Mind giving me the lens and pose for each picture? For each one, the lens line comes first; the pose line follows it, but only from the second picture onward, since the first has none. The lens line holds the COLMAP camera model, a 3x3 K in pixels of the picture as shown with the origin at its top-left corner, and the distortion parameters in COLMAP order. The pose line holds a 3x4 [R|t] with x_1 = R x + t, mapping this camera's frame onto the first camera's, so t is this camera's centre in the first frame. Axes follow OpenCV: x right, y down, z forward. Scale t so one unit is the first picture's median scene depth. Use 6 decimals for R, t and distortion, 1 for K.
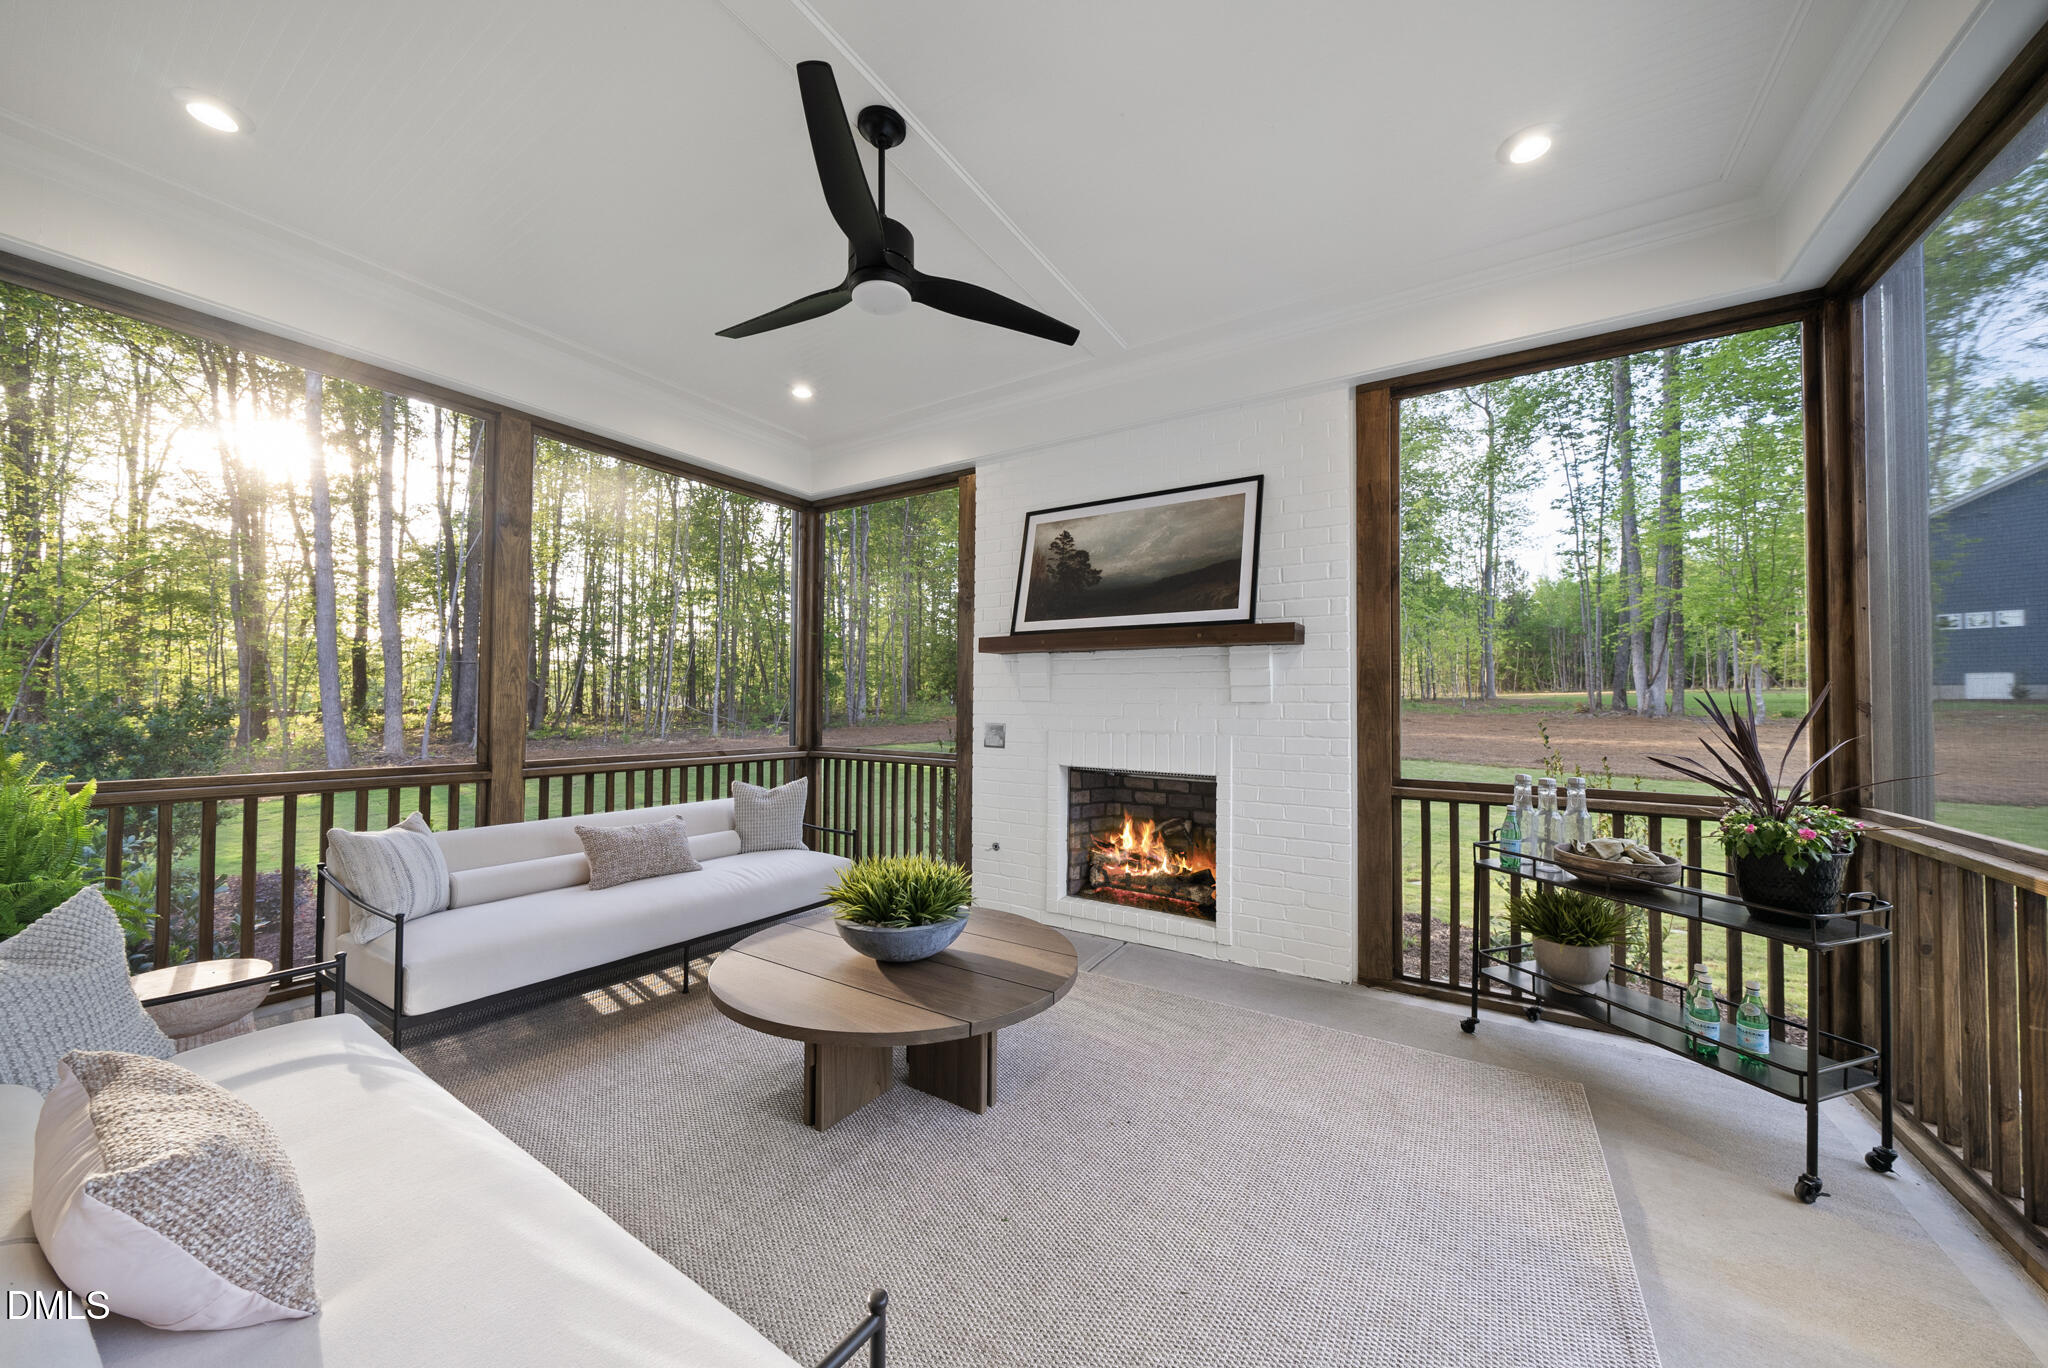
lens RADIAL K [[697.3, 0, 1020.9], [0, 697.3, 696.3], [0, 0, 1]] dist [-0.001009, 0.000005]
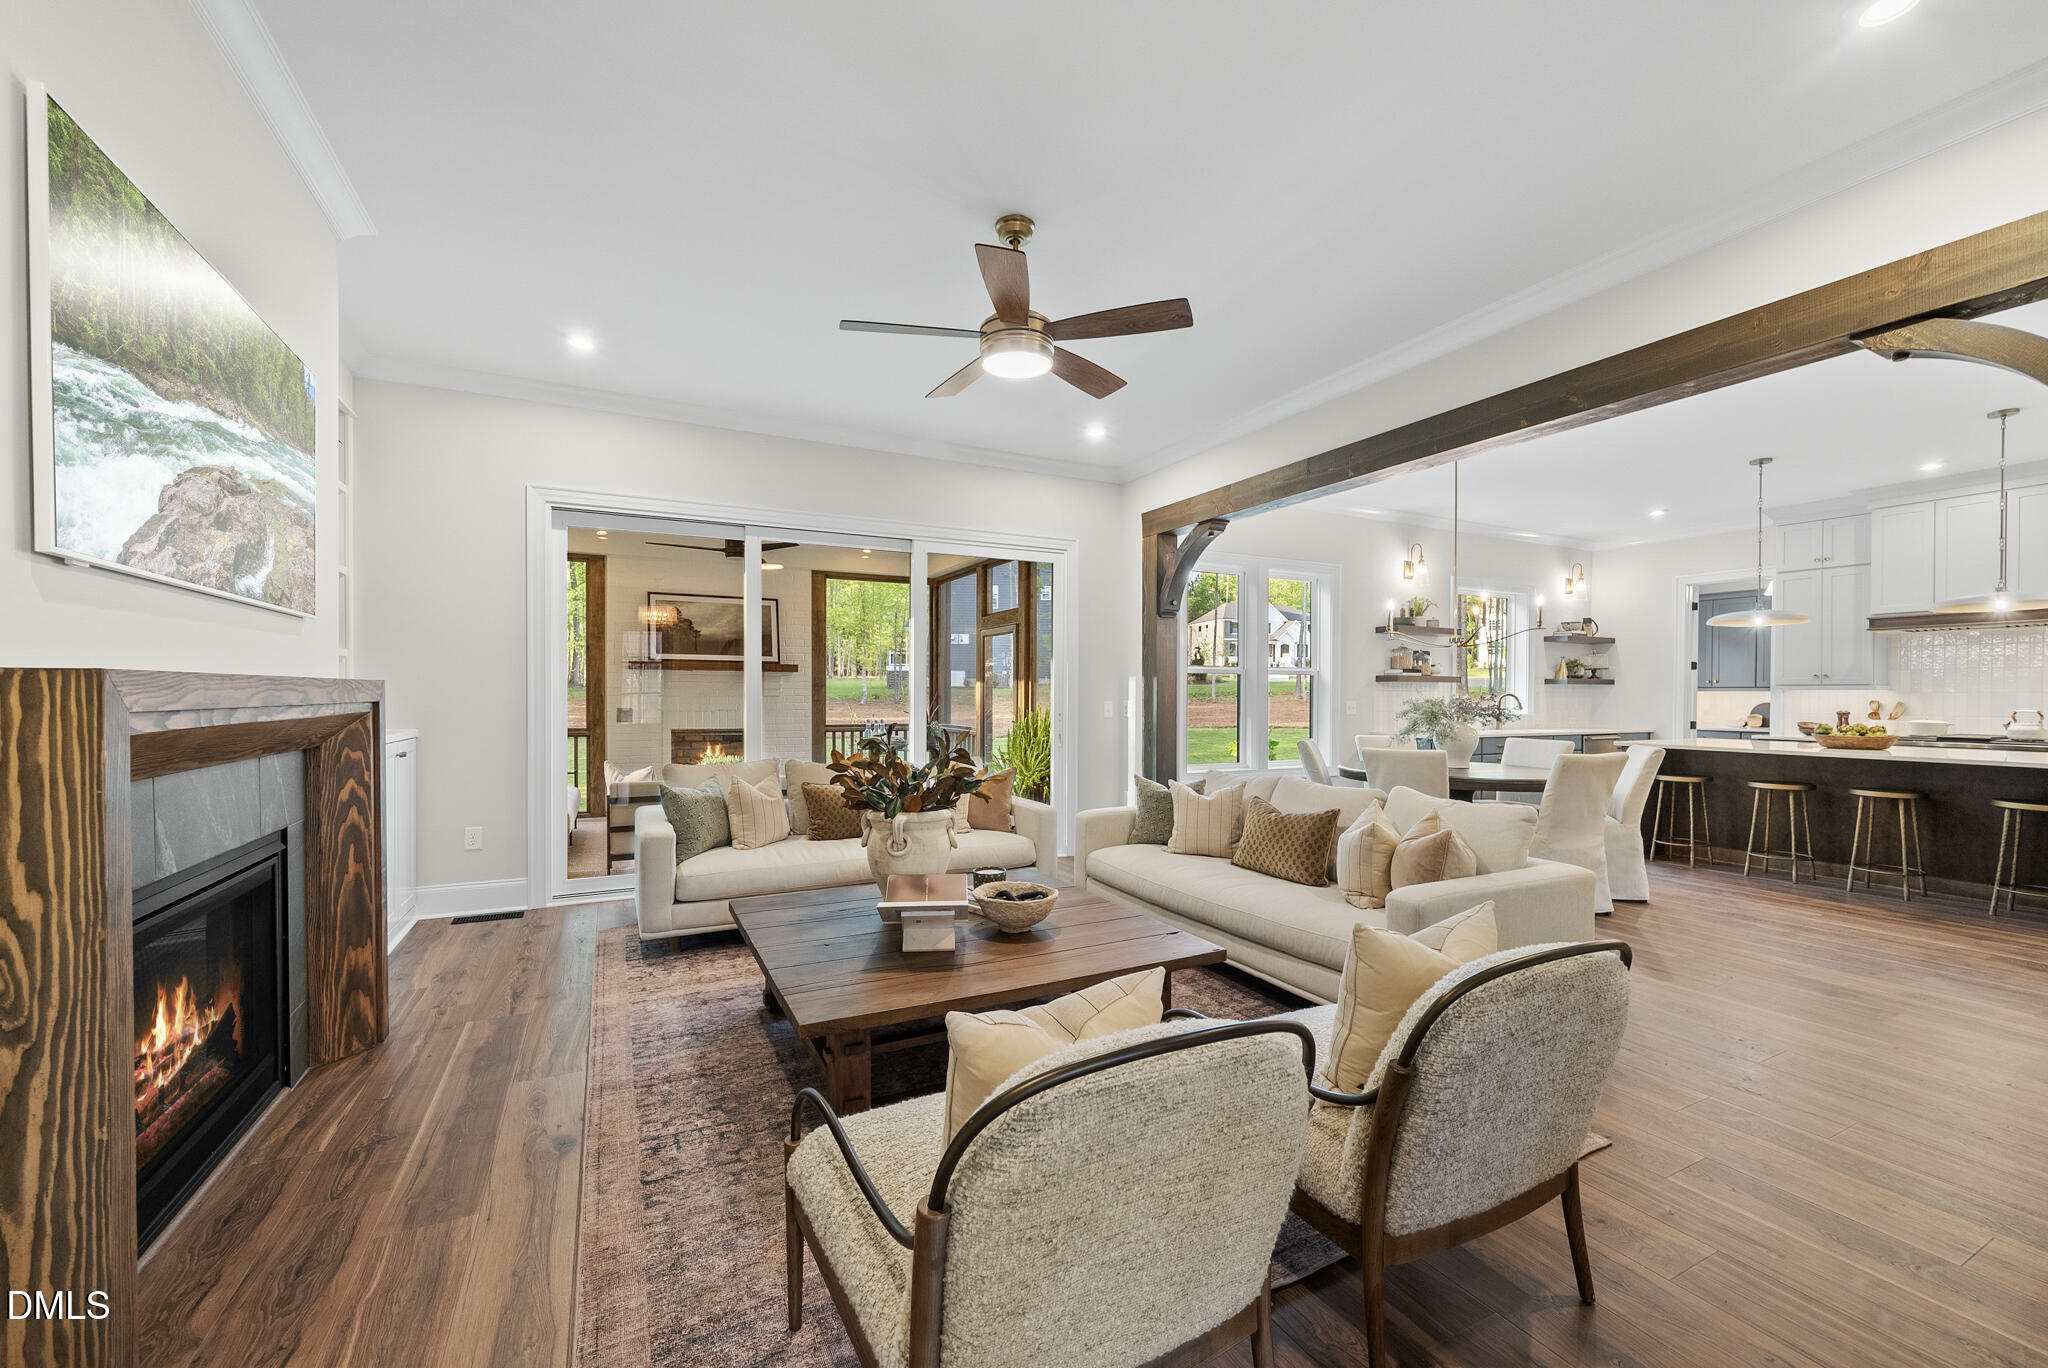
lens RADIAL K [[814.7, 0, 1024.0], [0, 814.7, 684.0], [0, 0, 1]] dist [0.000297, 0.000003]
pose [[0.507466, -0.003924, 0.861663, -1.448370], [-0.008532, 0.999918, 0.009578, -0.056146], [-0.861629, -0.012212, 0.507391, -1.008055]]
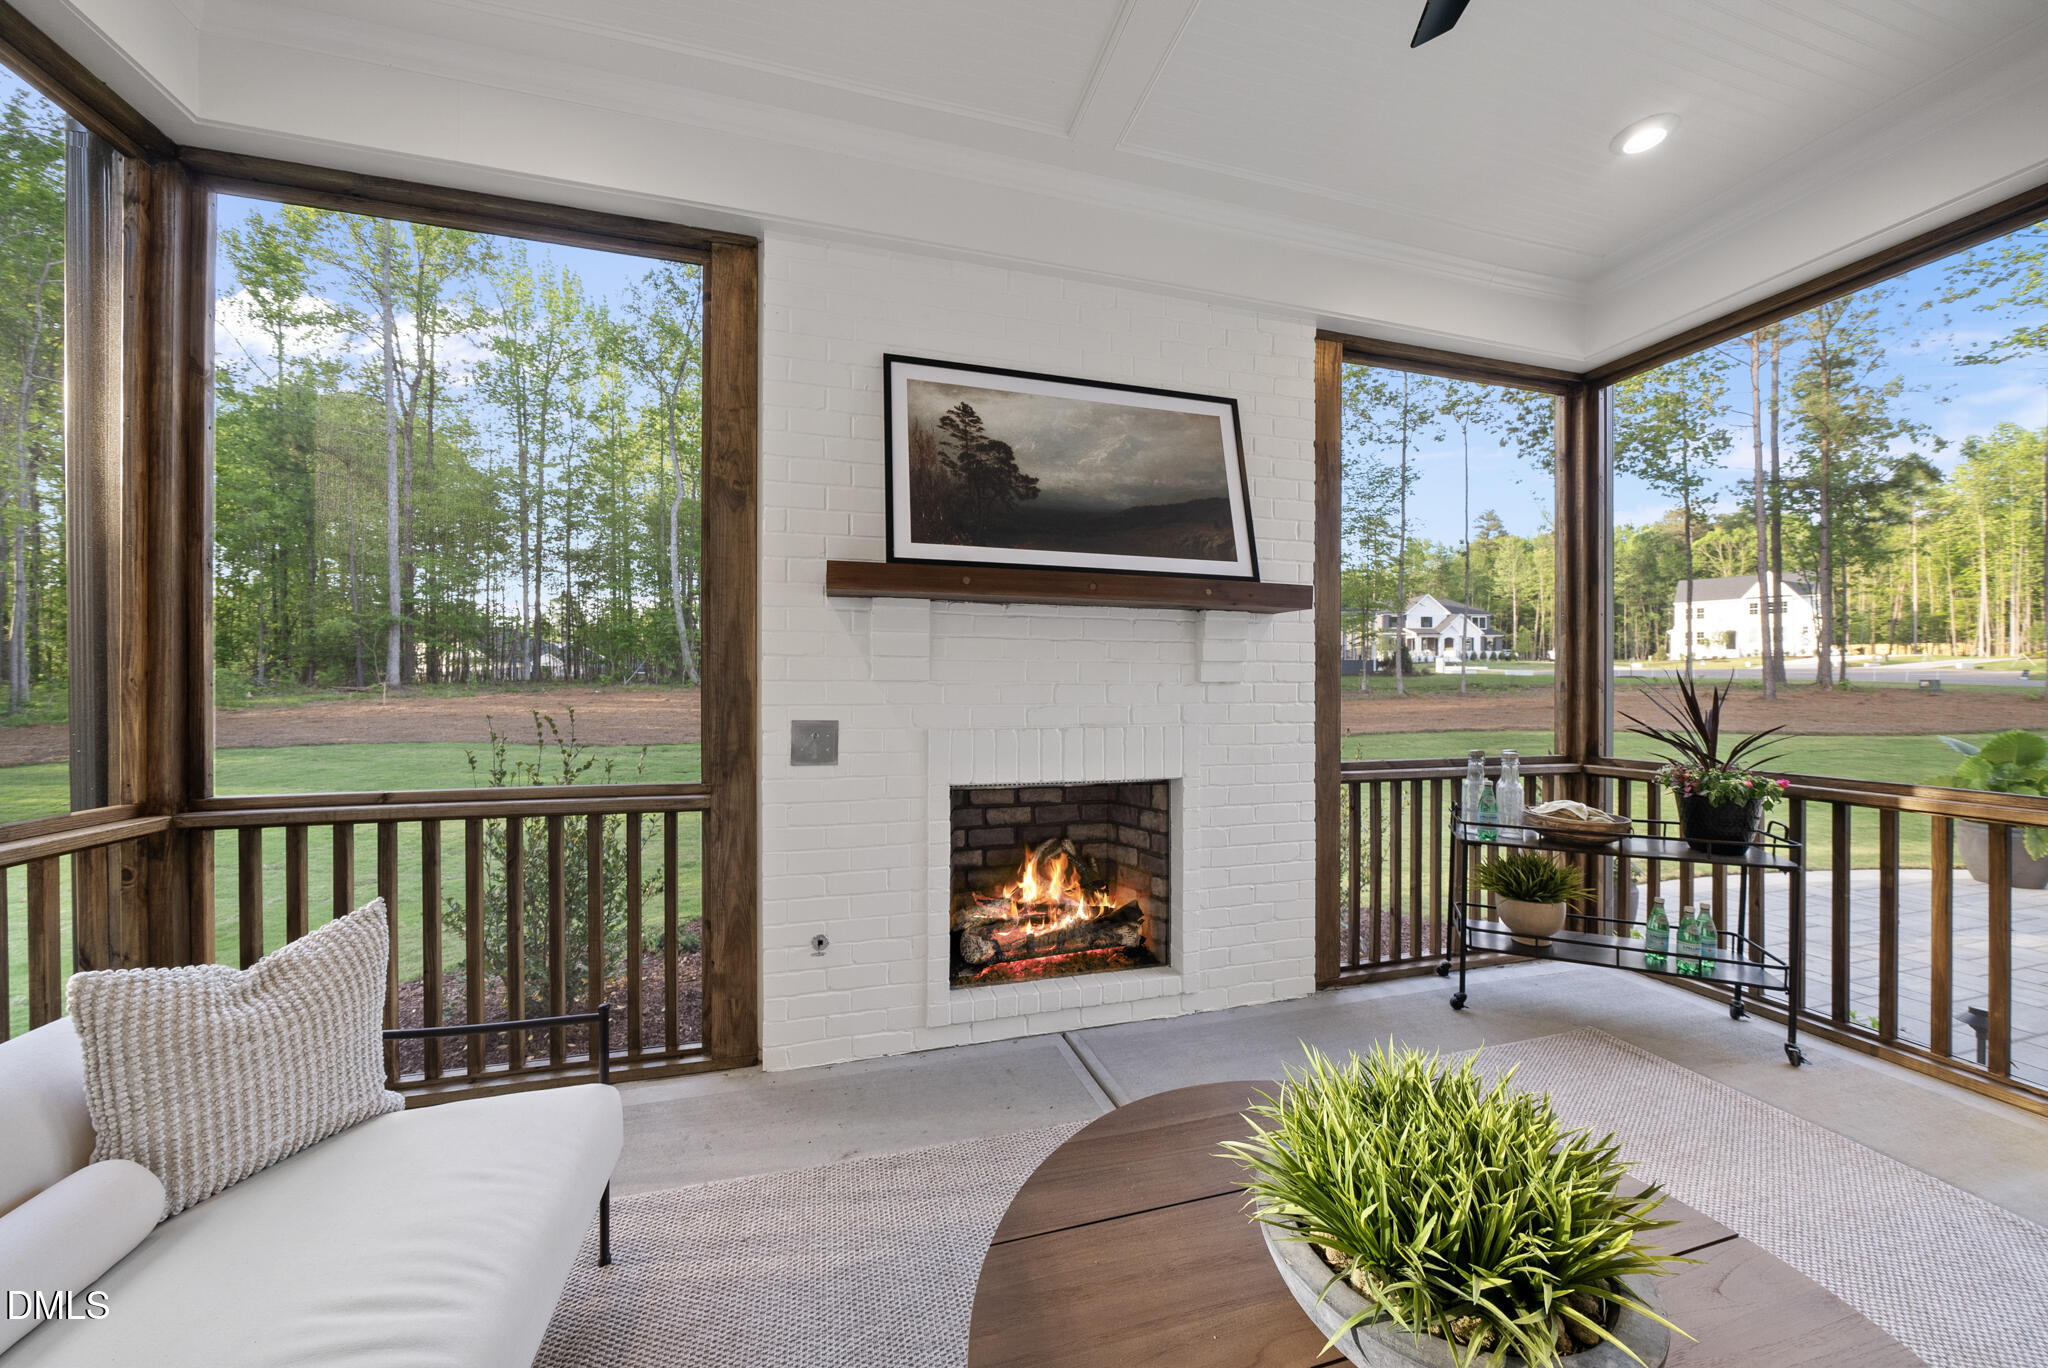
lens RADIAL K [[713.9, 0, 1030.7], [0, 713.9, 676.1], [0, 0, 1]] dist [-0.009229, 0.000003]
pose [[0.660060, -0.002078, 0.751210, -0.387761], [-0.004801, 0.999964, 0.006985, -0.002269], [-0.751198, -0.008217, 0.660026, 0.569633]]
